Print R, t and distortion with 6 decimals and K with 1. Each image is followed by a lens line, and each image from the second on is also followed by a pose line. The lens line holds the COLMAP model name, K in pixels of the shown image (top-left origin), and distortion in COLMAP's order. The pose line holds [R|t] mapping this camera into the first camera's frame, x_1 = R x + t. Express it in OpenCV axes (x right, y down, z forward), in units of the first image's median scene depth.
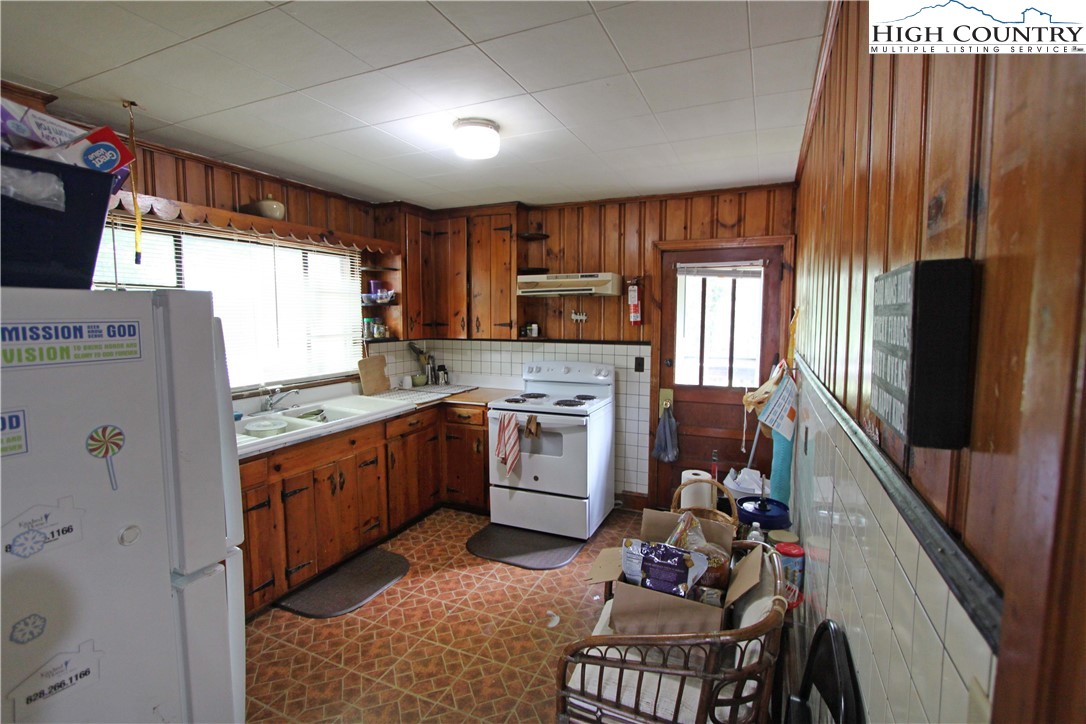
lens RADIAL K [[502.9, 0, 543.1], [0, 502.9, 359.5], [0, 0, 1]] dist [-0.020351, 0.004465]
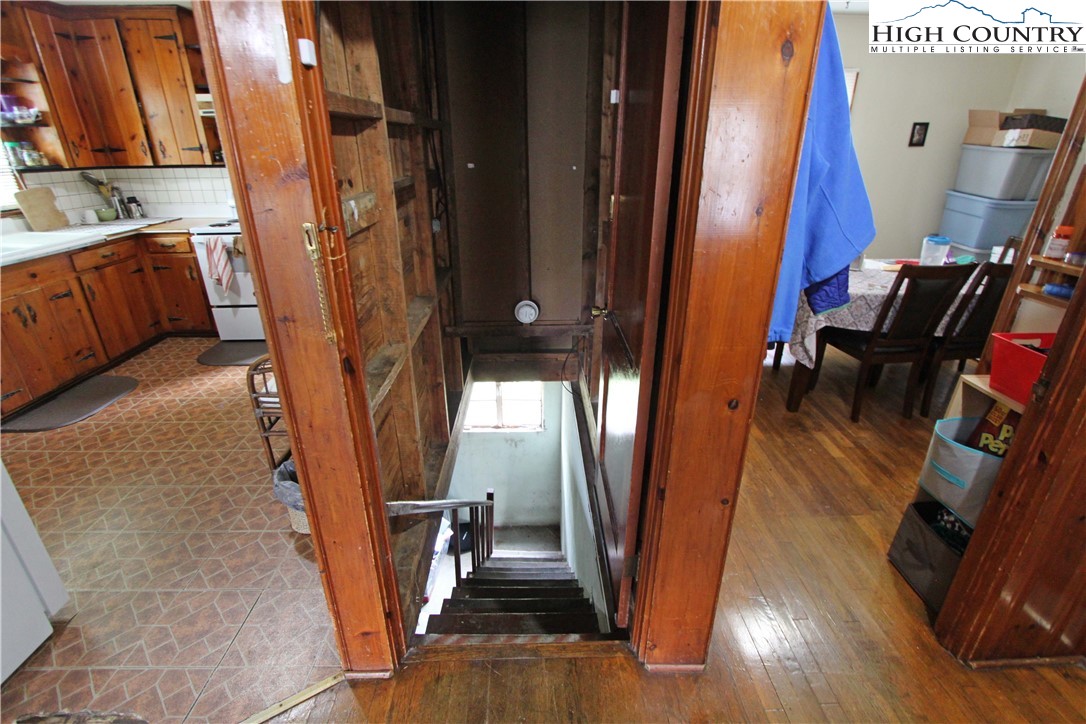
lens RADIAL K [[502.9, 0, 543.5], [0, 502.9, 358.6], [0, 0, 1]] dist [-0.020351, 0.004465]
pose [[0.905093, -0.166101, 0.391430, 0.099102], [0.037024, 0.947837, 0.316598, 0.039382], [-0.423599, -0.272058, 0.864030, -0.255042]]
